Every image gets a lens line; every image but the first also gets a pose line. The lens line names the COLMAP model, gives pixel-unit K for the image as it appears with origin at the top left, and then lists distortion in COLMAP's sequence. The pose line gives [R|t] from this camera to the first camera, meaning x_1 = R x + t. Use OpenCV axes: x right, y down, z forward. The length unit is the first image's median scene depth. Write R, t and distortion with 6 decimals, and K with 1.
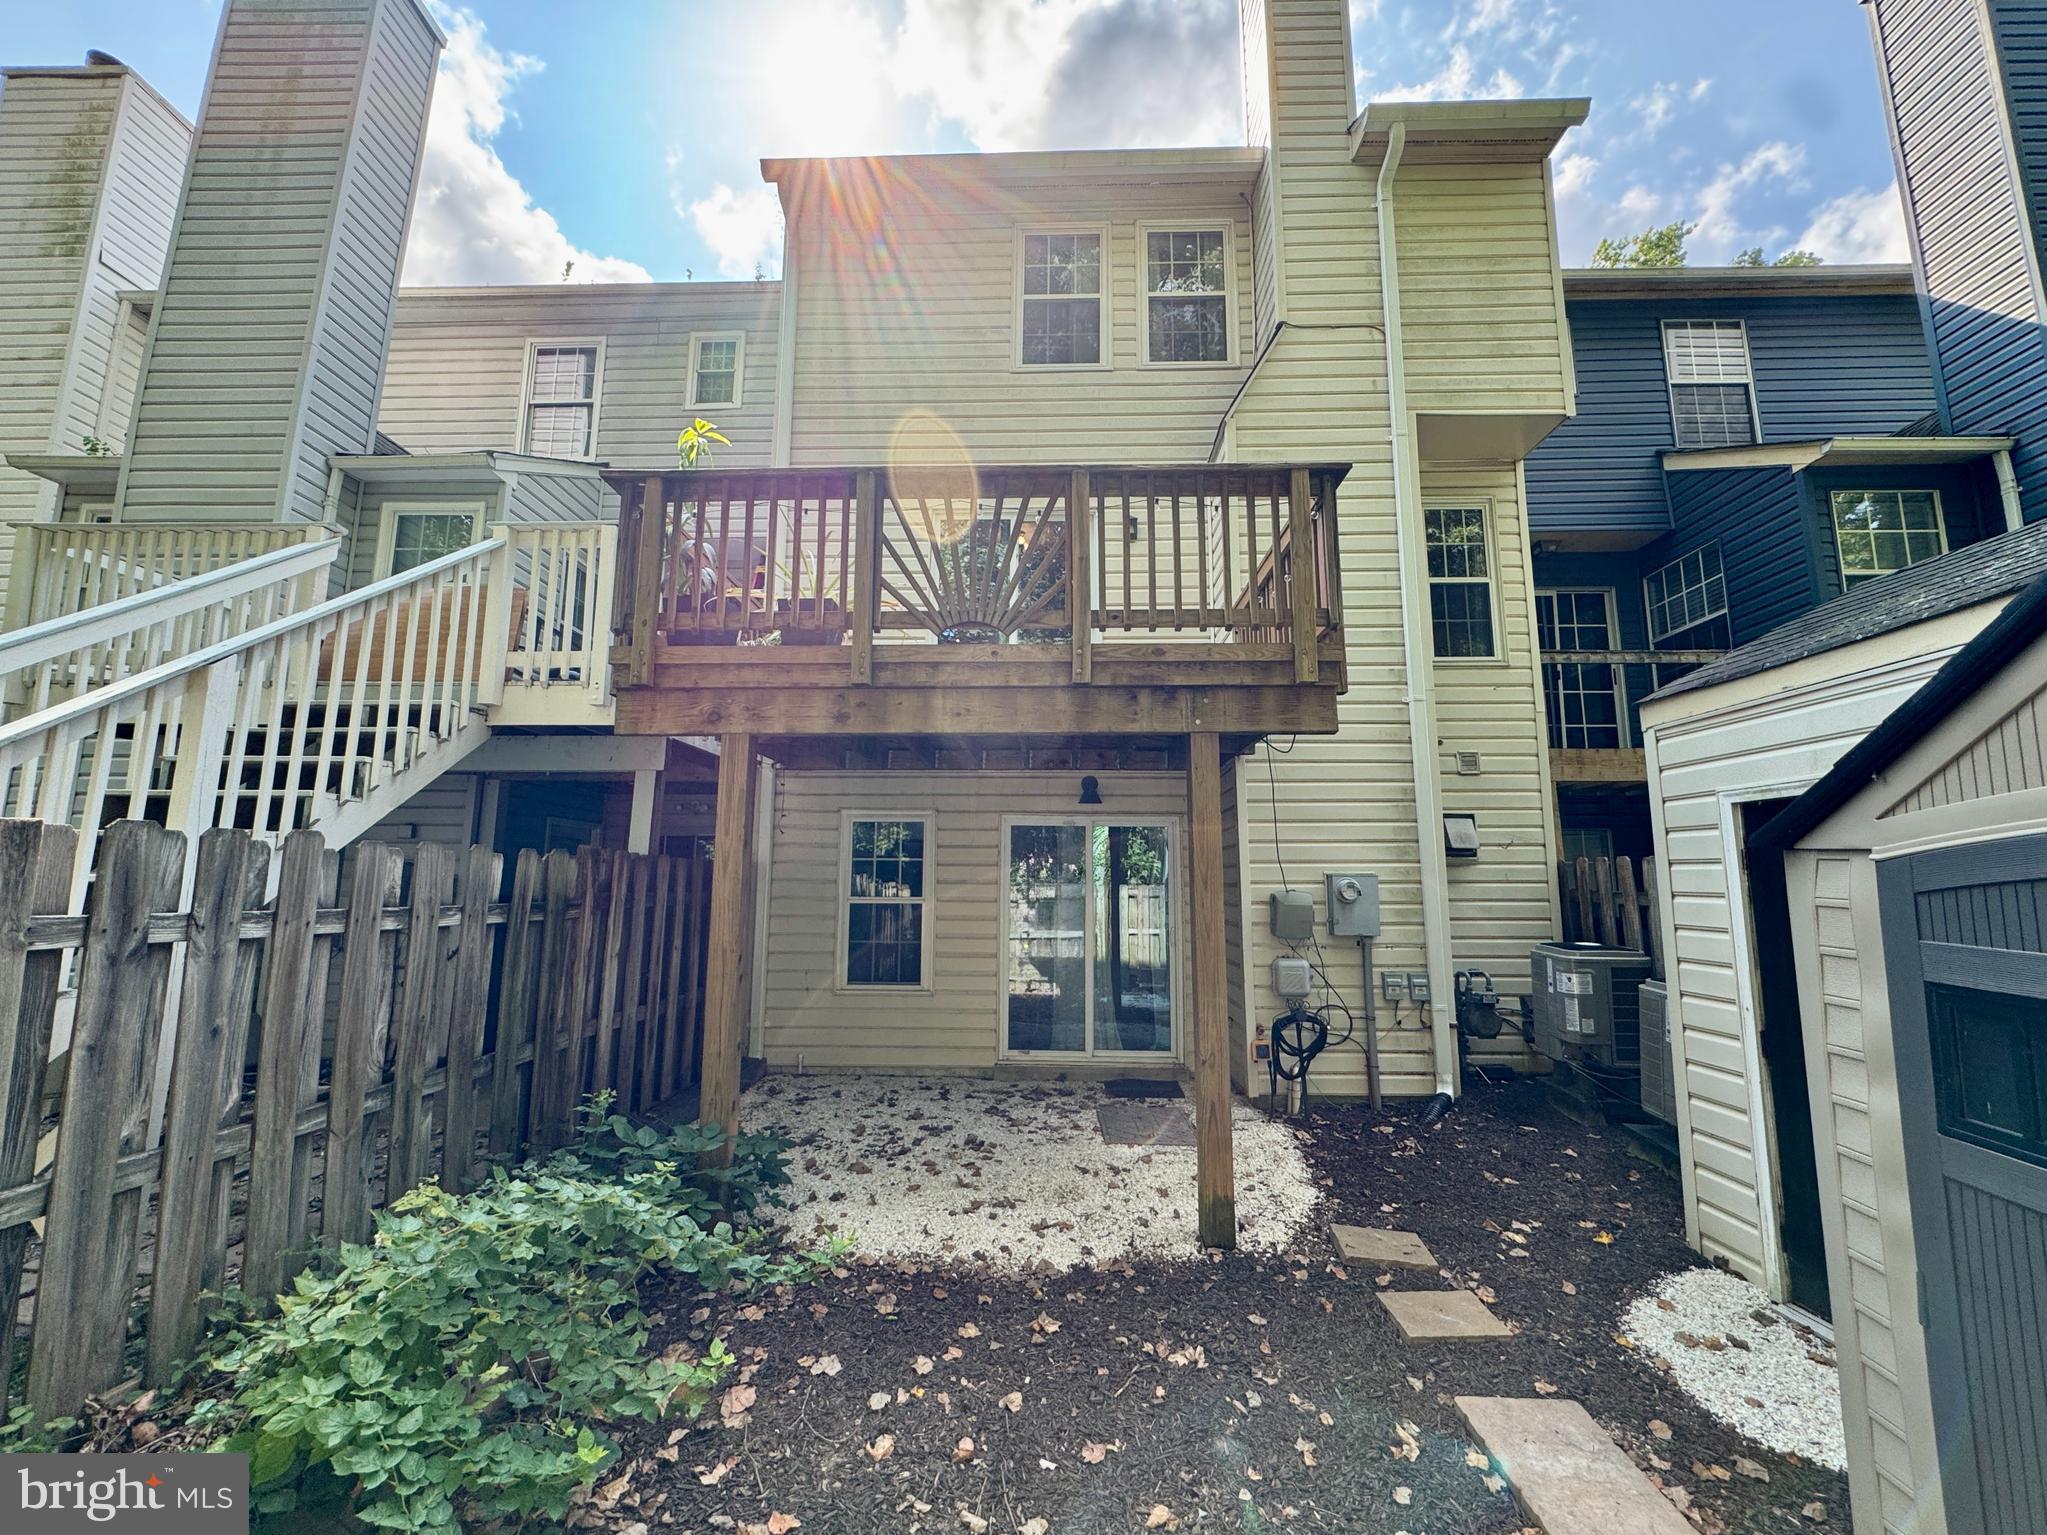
lens RADIAL K [[835.8, 0, 1025.0], [0, 835.8, 762.9], [0, 0, 1]] dist [-0.002468, -0.000512]
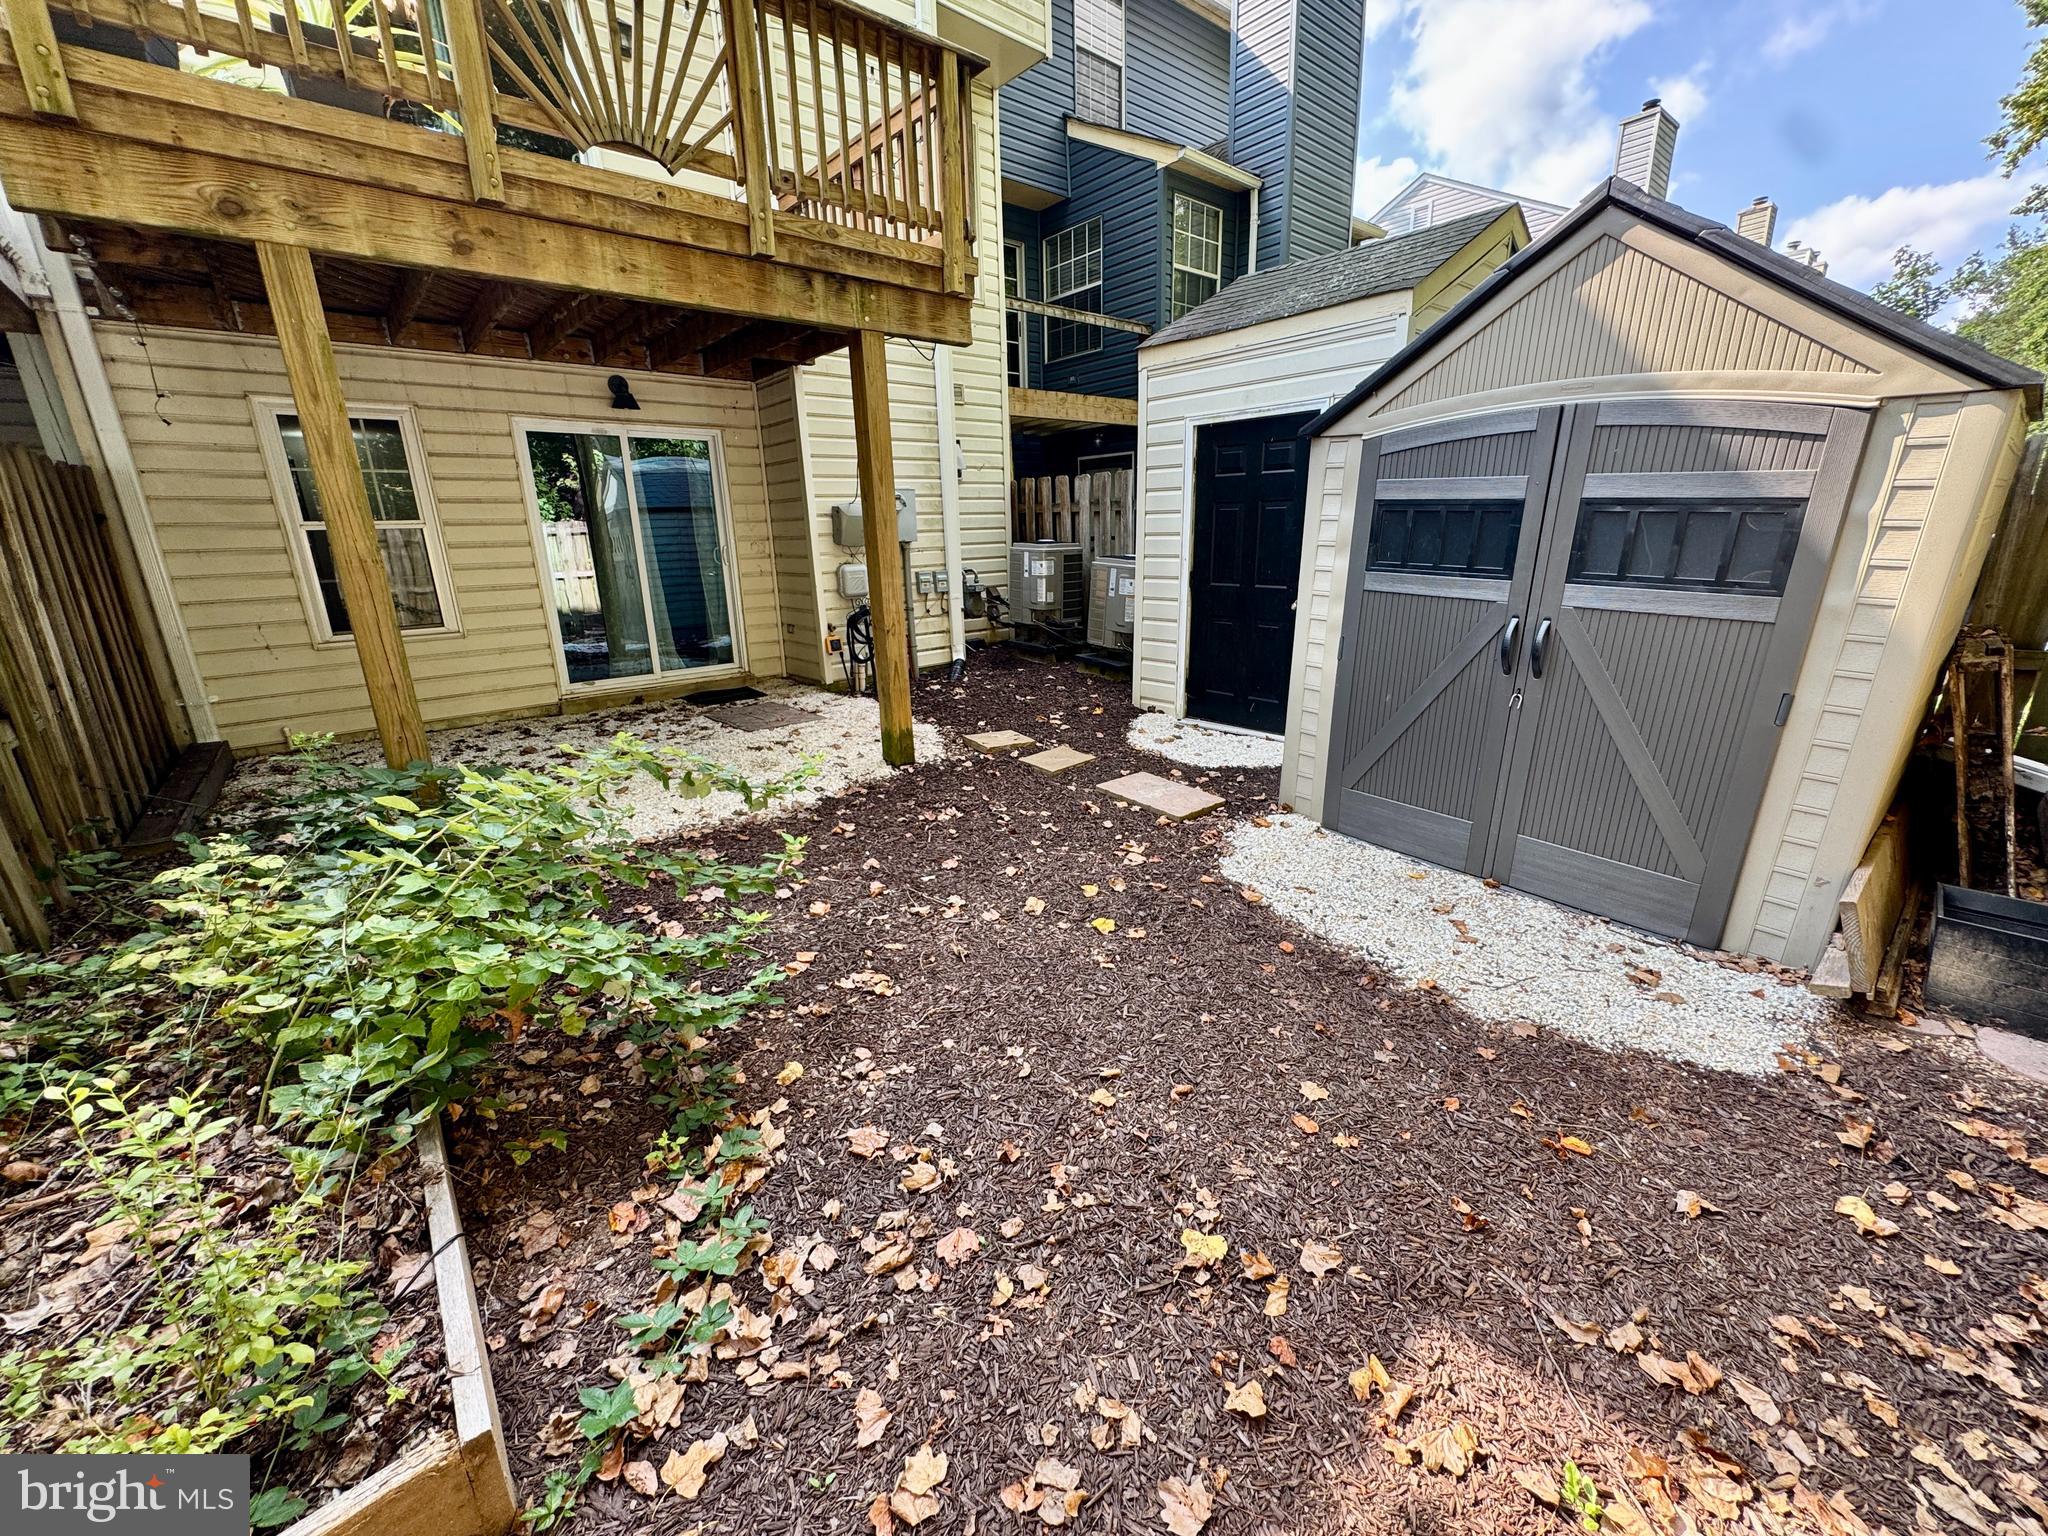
lens RADIAL K [[816.7, 0, 1024.4], [0, 816.7, 764.9], [0, 0, 1]] dist [-0.002207, 0.000087]
pose [[0.733072, -0.212250, 0.646185, -0.427215], [-0.069050, 0.921928, 0.381157, 0.062742], [-0.676637, -0.324035, 0.661184, 0.006751]]
